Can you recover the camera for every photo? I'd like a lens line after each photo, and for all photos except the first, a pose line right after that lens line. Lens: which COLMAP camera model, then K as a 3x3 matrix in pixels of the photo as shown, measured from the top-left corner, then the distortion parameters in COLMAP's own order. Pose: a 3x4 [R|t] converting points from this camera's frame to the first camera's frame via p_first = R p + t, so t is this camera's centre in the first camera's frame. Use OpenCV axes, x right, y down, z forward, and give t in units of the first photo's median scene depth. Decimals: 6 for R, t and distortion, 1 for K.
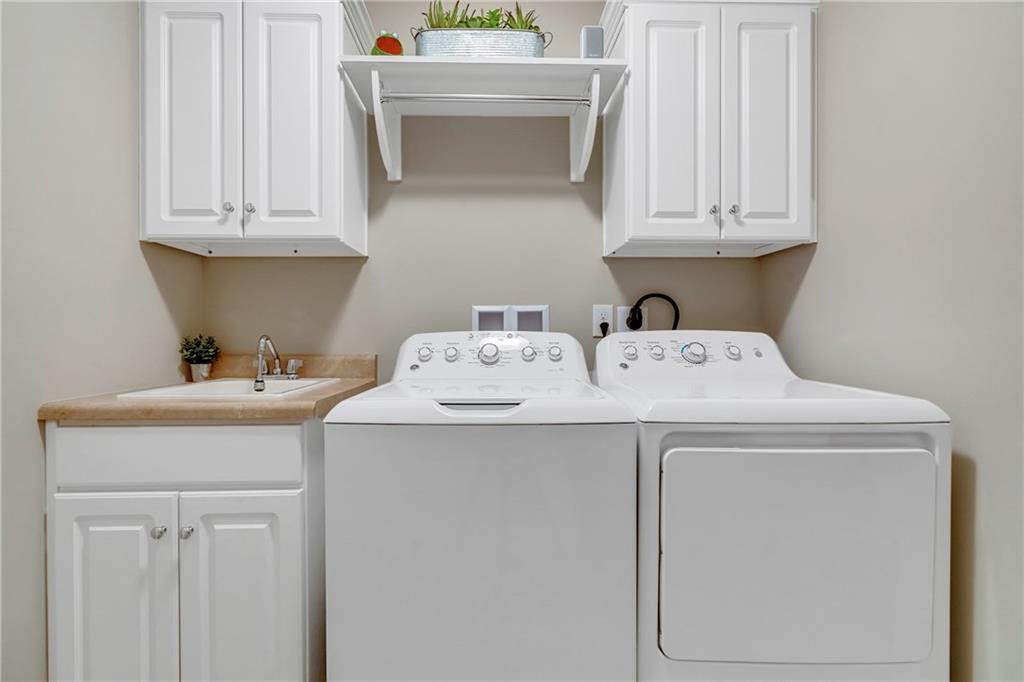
lens RADIAL K [[468.2, 0, 507.5], [0, 468.2, 340.8], [0, 0, 1]] dist [-0.019184, -0.000001]
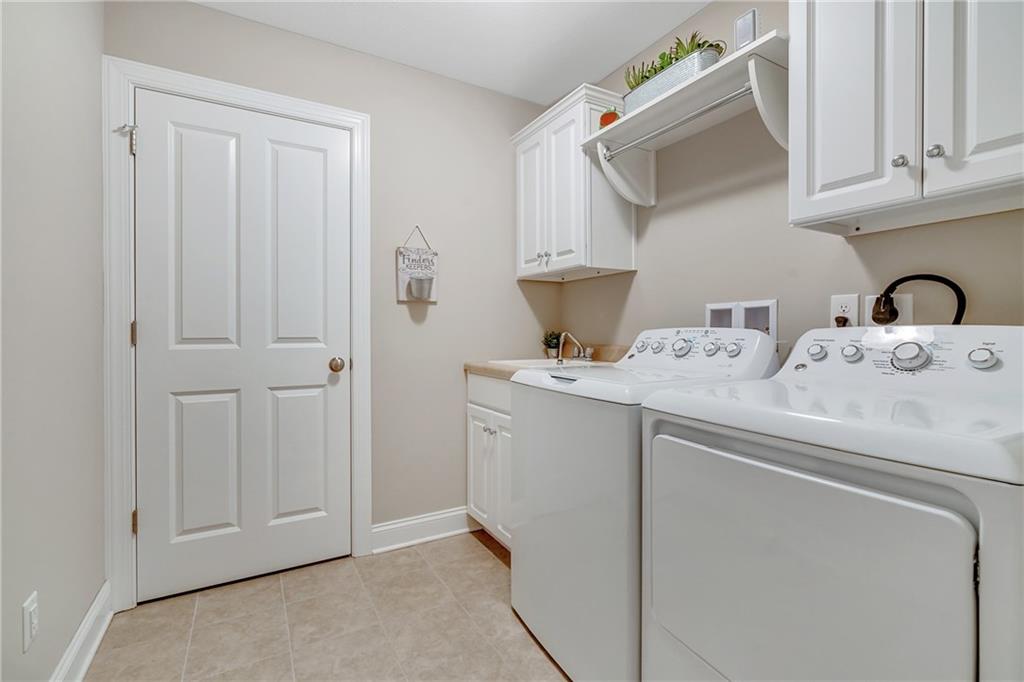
lens RADIAL K [[468.2, 0, 505.2], [0, 468.2, 337.8], [0, 0, 1]] dist [-0.019184, -0.000001]
pose [[0.446844, 0.013946, -0.894503, 0.730708], [-0.008617, 0.999899, 0.011284, -0.005333], [0.894570, 0.002665, 0.446920, 0.105495]]
